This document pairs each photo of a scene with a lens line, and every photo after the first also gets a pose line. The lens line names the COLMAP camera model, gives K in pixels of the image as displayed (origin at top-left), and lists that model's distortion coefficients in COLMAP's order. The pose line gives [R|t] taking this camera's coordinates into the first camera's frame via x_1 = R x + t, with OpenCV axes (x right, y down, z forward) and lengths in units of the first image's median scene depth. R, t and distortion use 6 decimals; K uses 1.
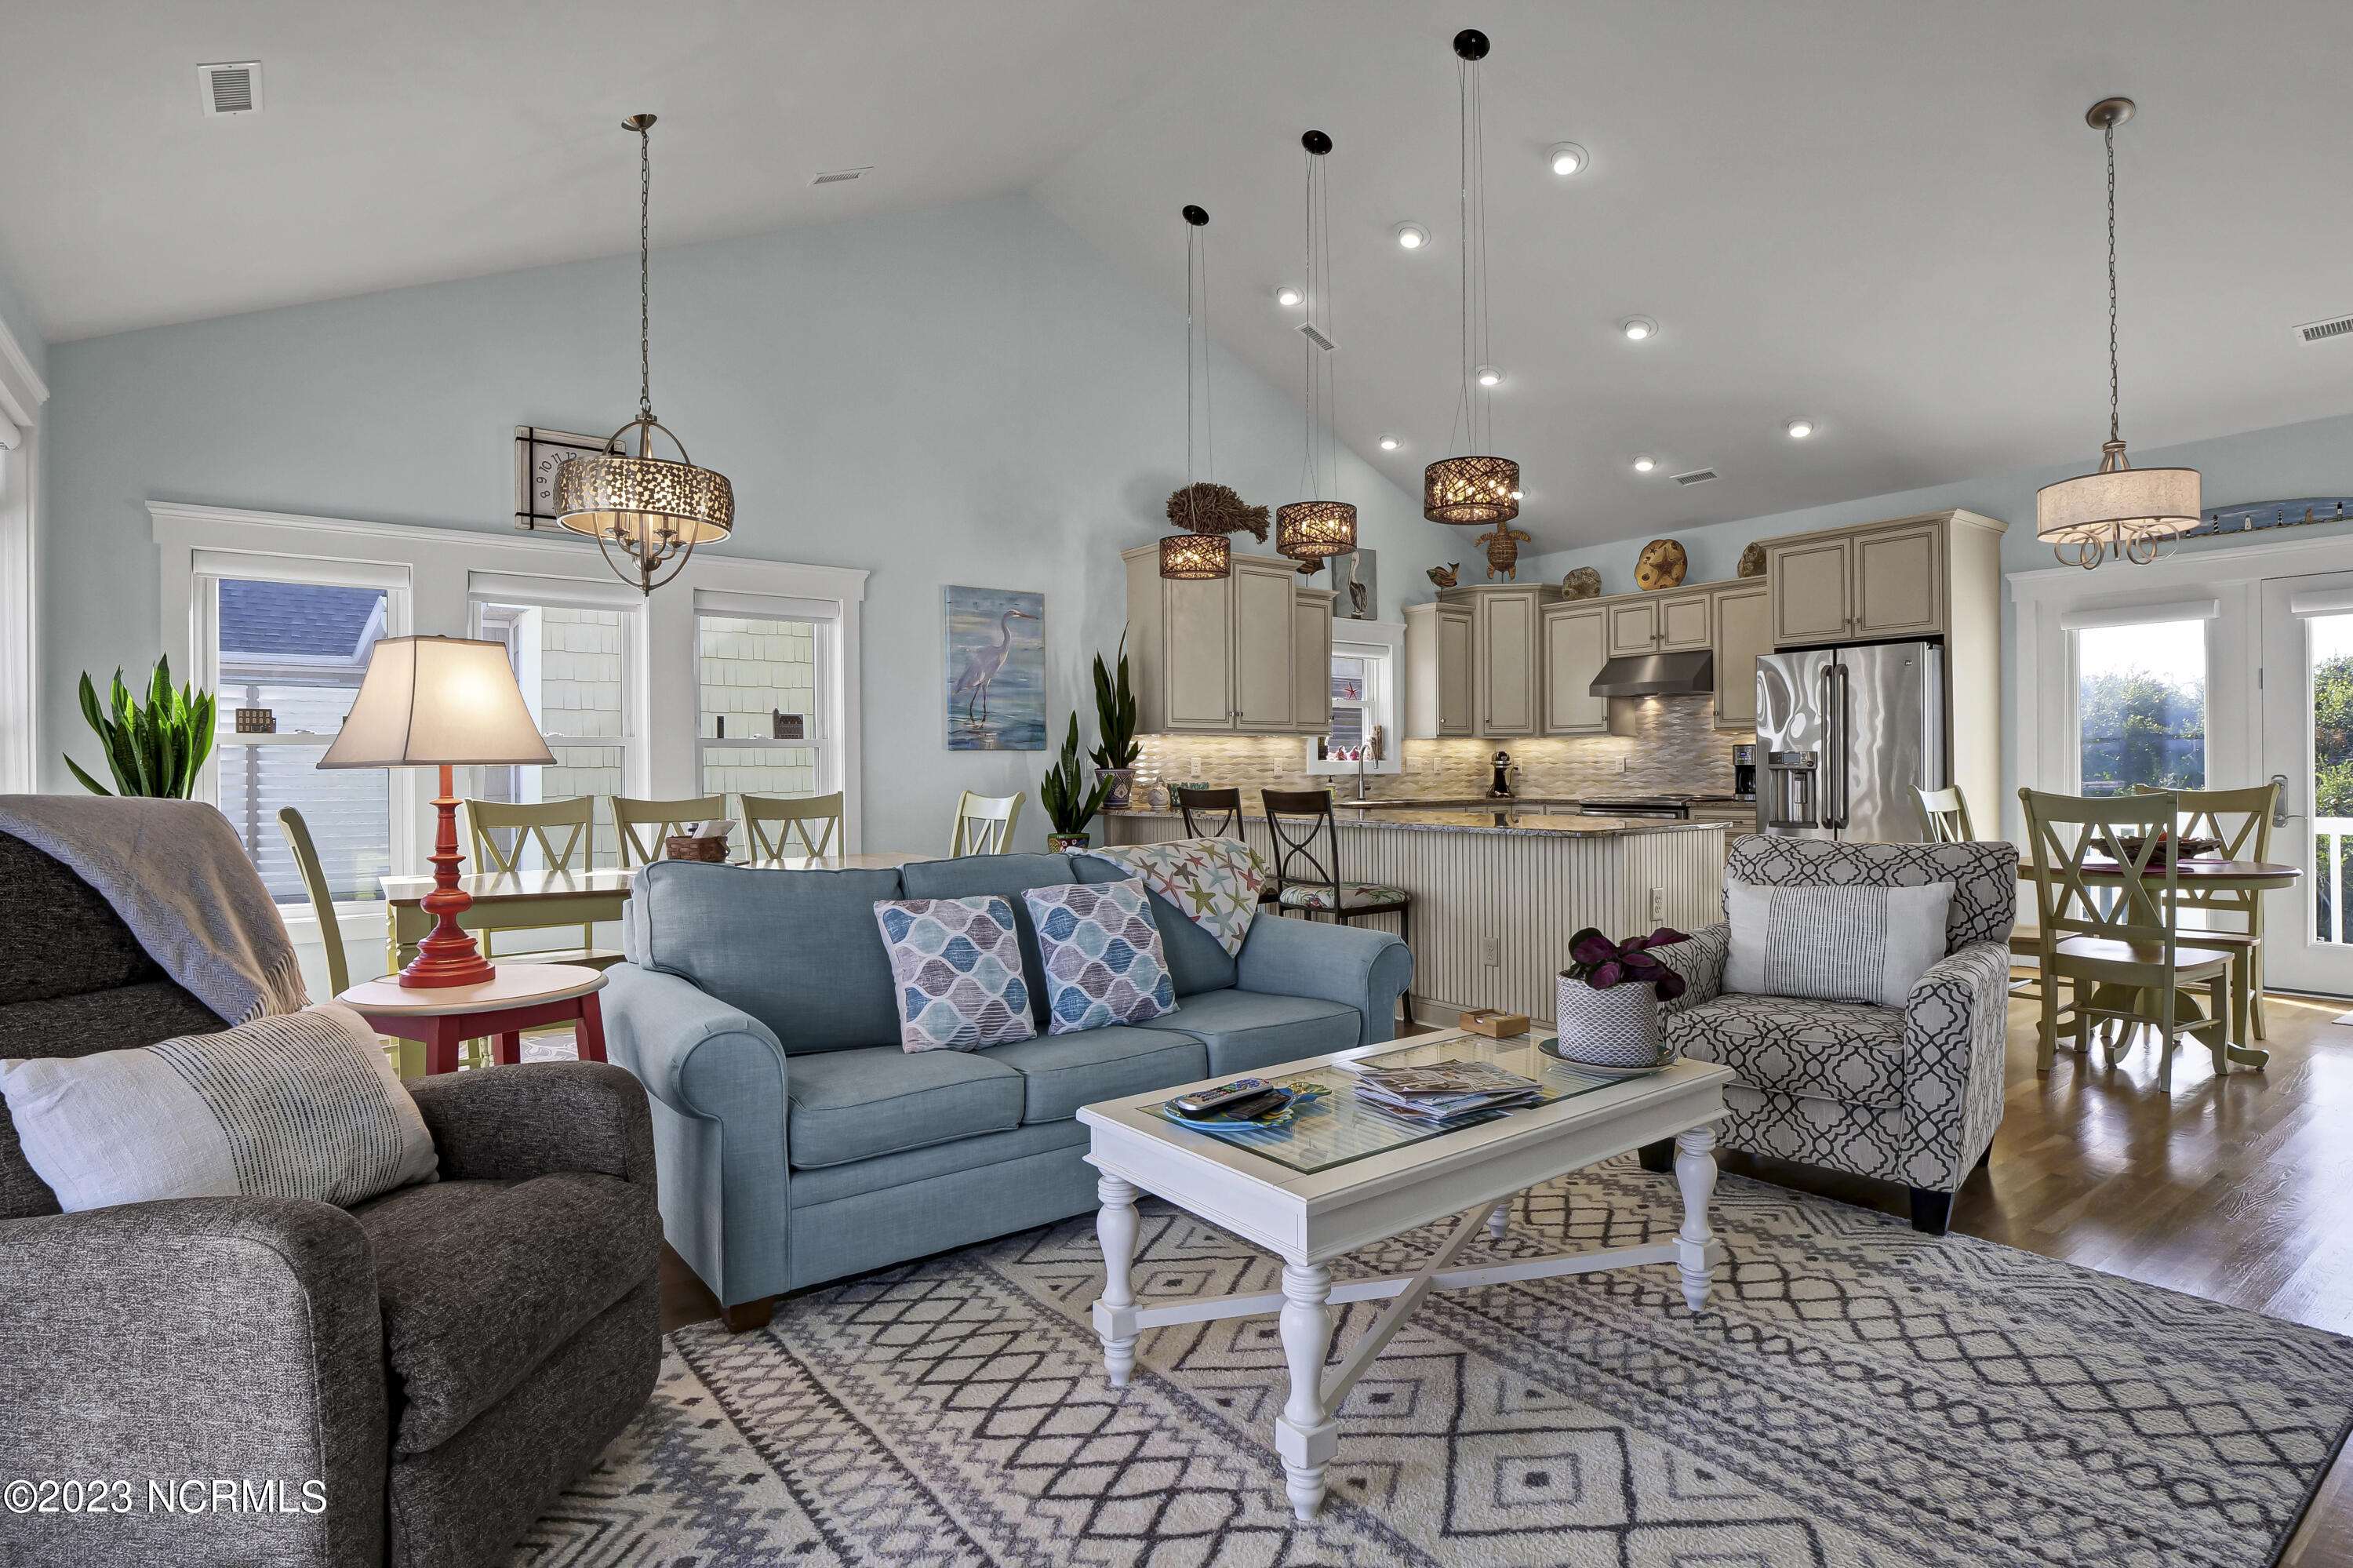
lens RADIAL K [[1179.7, 0, 1176.6], [0, 1179.7, 789.2], [0, 0, 1]] dist [-0.013920, -0.004027]
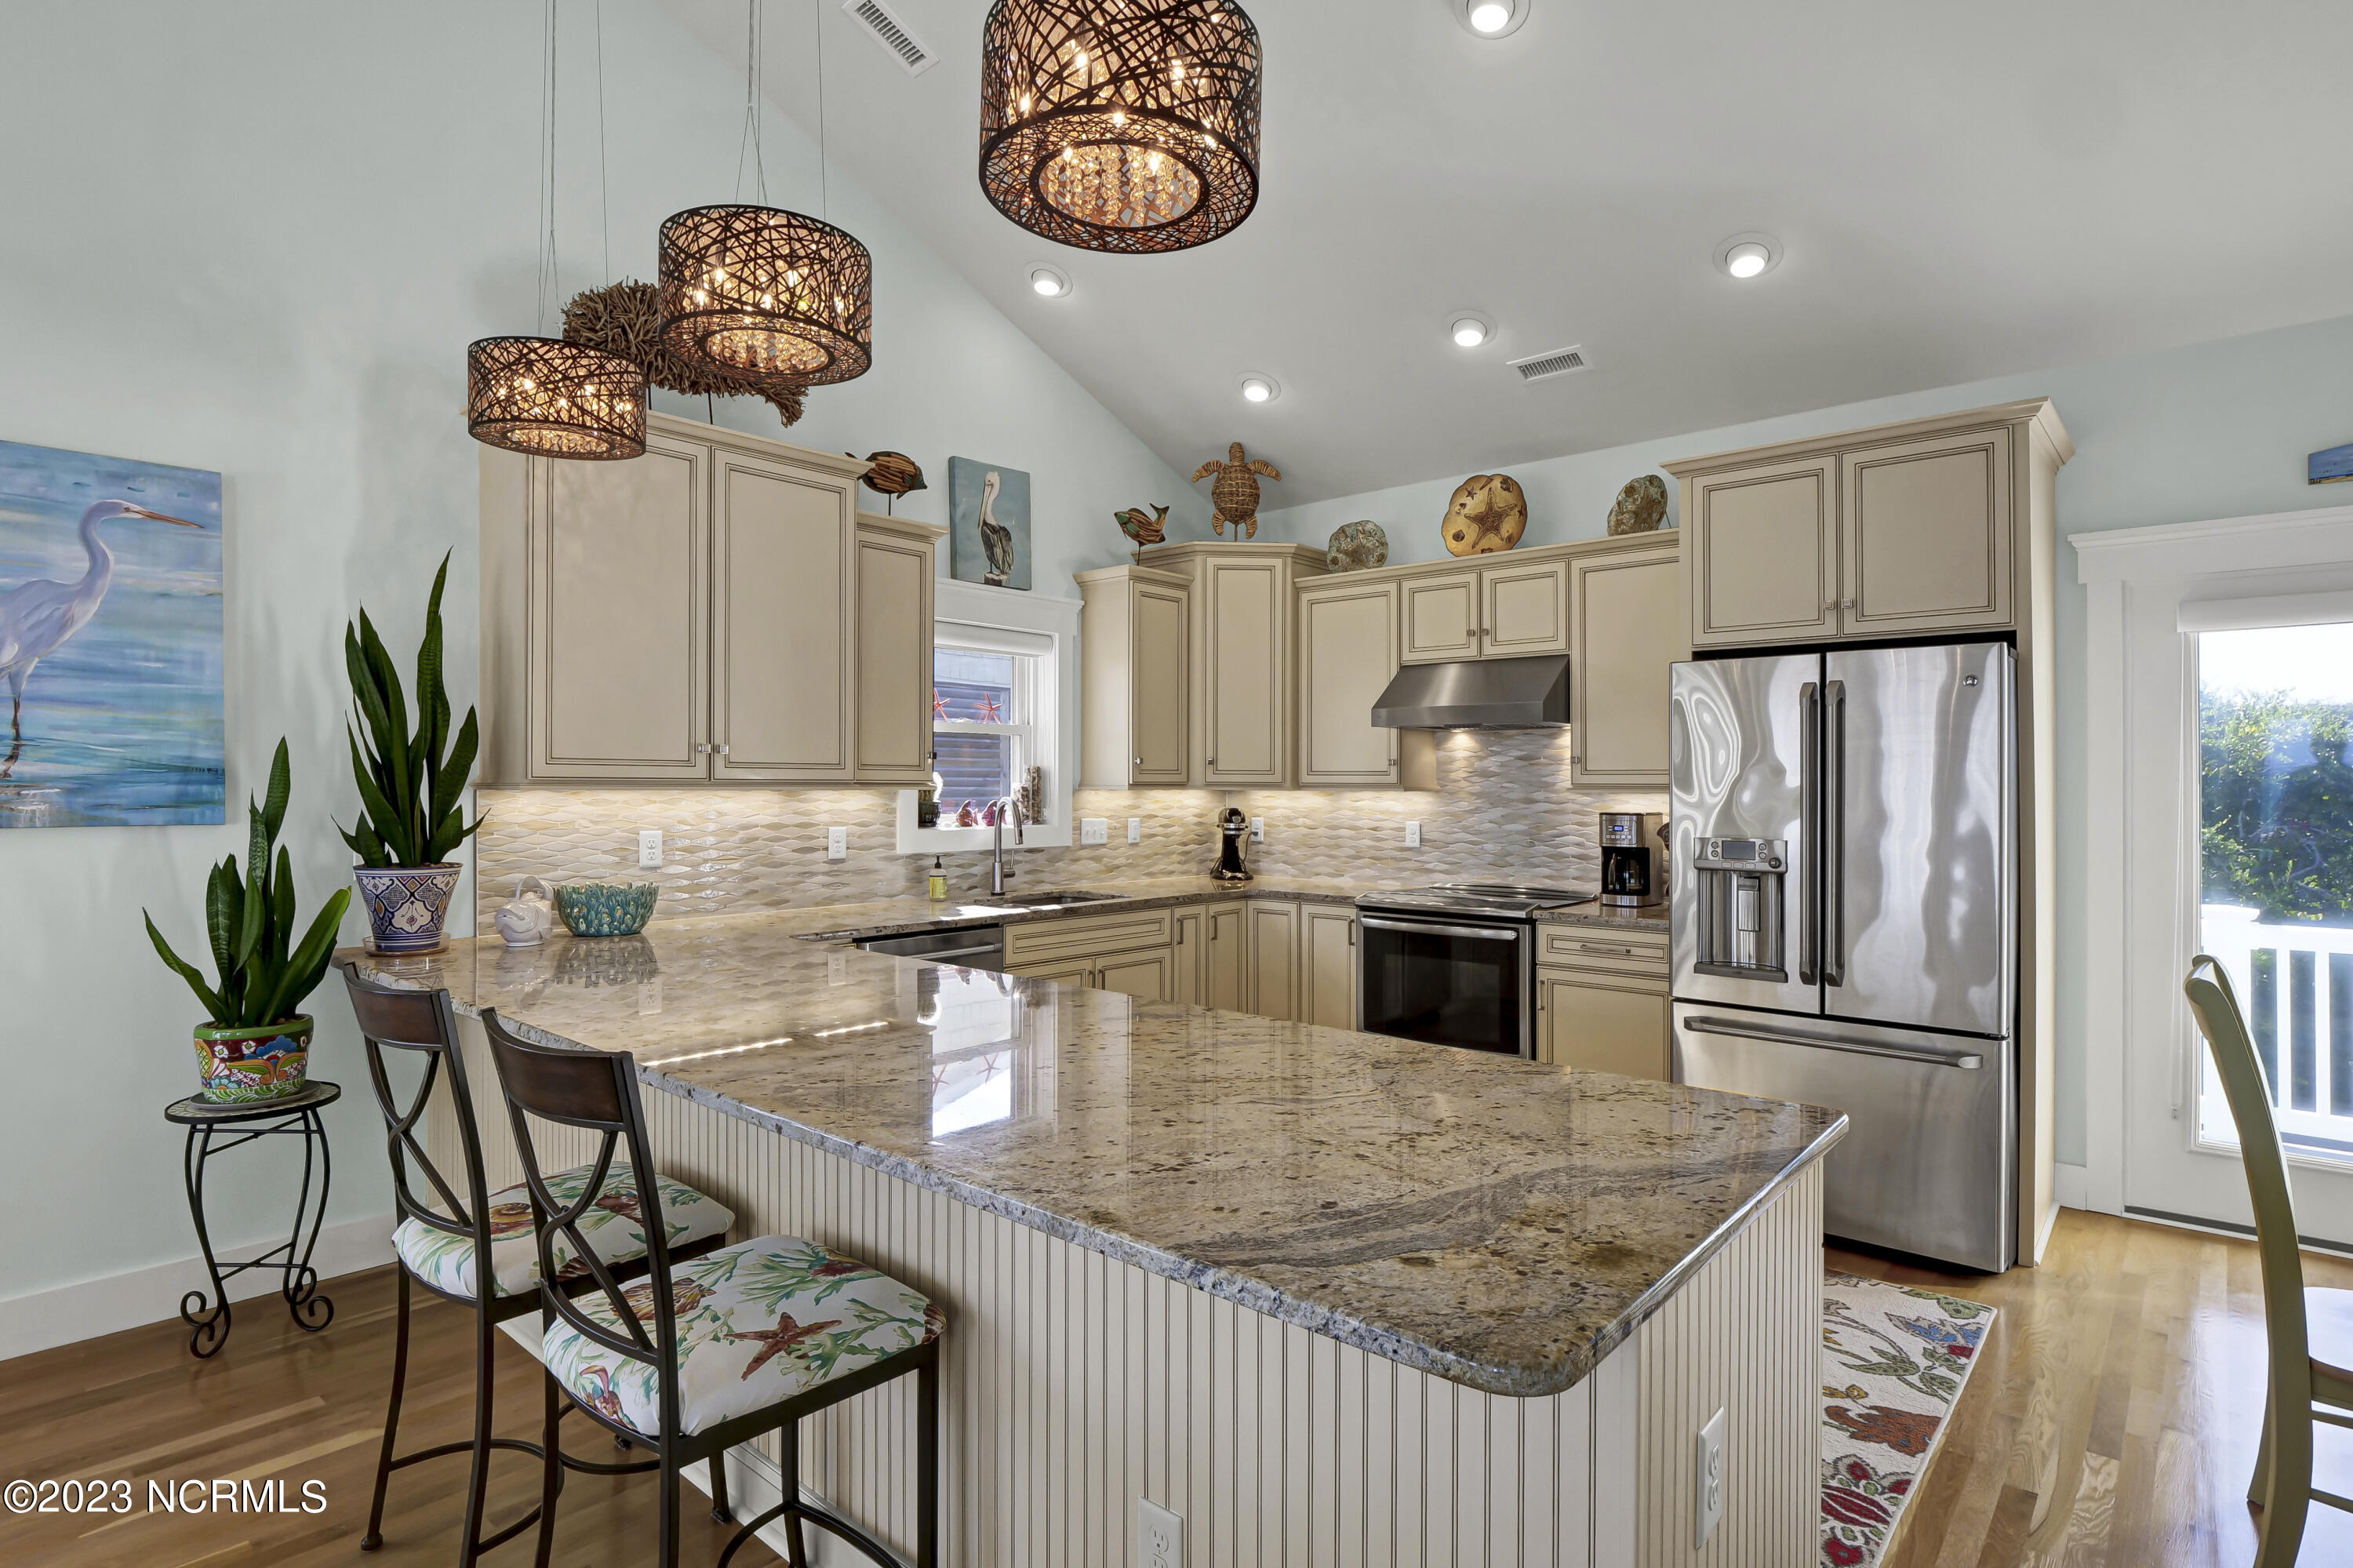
lens RADIAL K [[1179.7, 0, 1158.9], [0, 1179.7, 790.5], [0, 0, 1]] dist [-0.013920, -0.004027]
pose [[0.981199, 0.011436, 0.192657, 0.150943], [-0.009220, 0.999881, -0.012391, -0.044484], [-0.192776, 0.010382, 0.981188, 0.507609]]
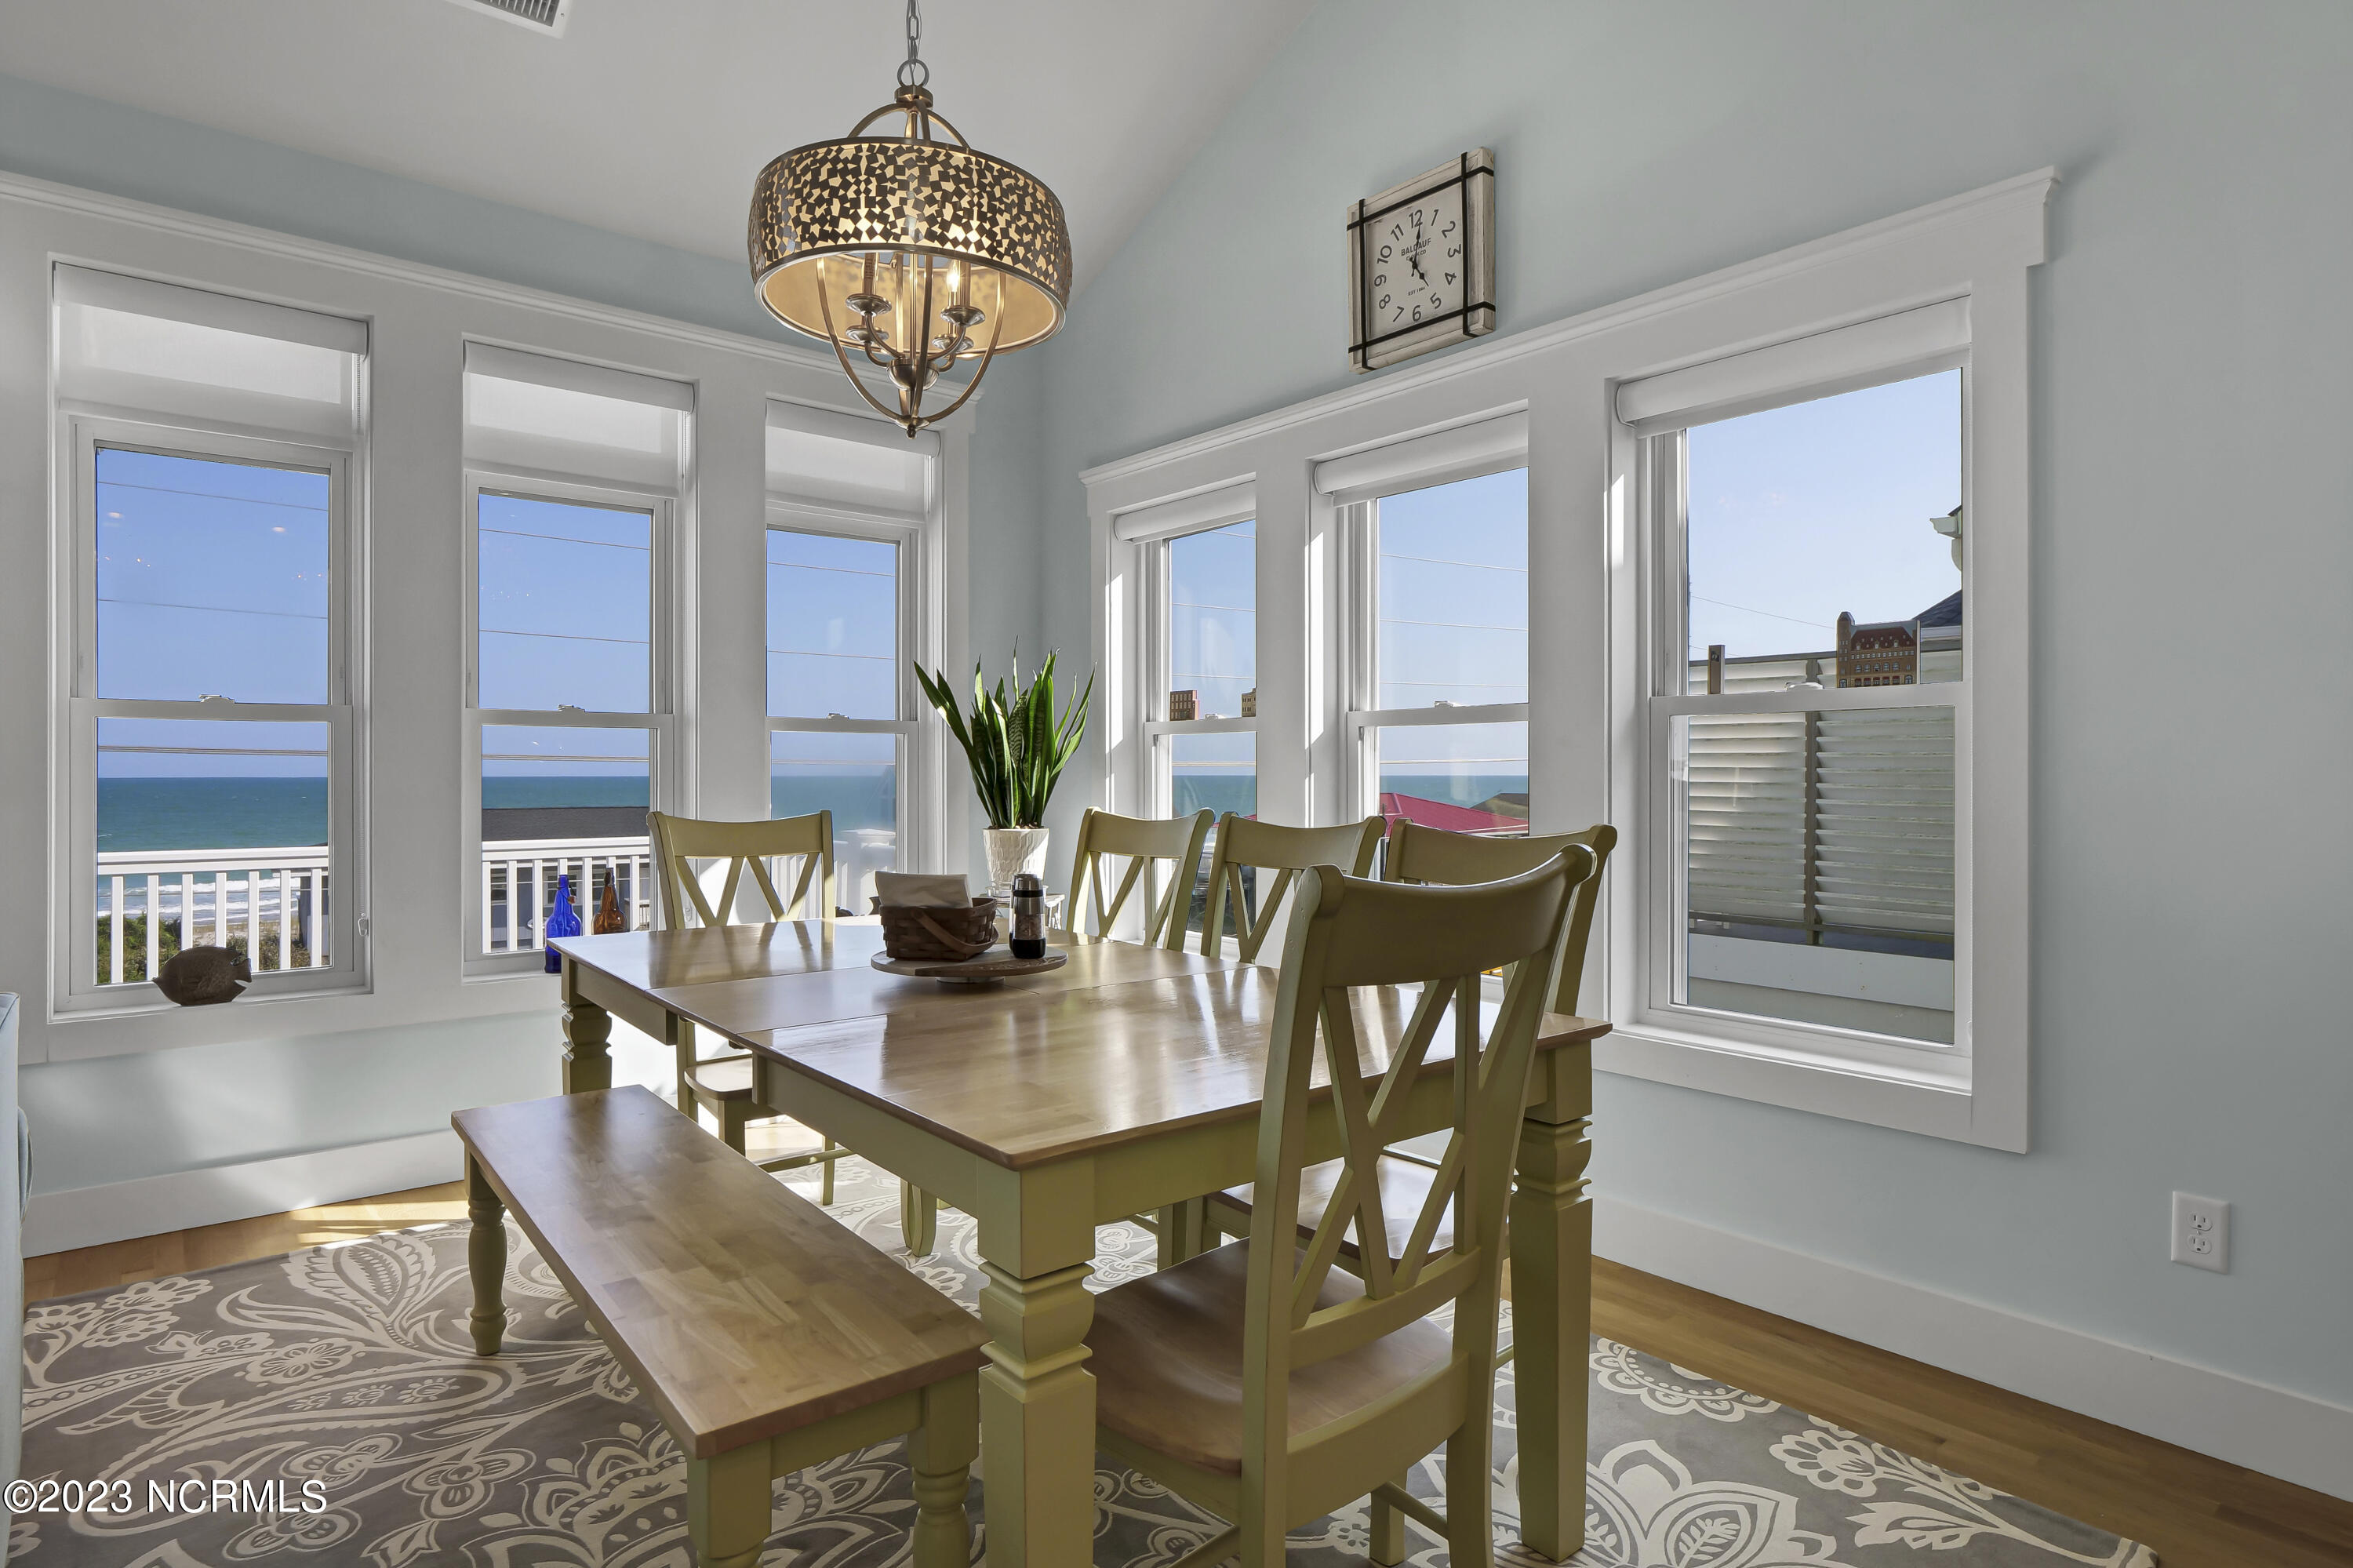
lens RADIAL K [[1291.1, 0, 1169.1], [0, 1291.1, 768.2], [0, 0, 1]] dist [0.004182, 0.003293]
pose [[0.028369, 0.007486, -0.999569, 0.090034], [-0.016655, 0.999837, 0.007015, -0.013262], [0.999459, 0.016449, 0.028489, 0.677786]]
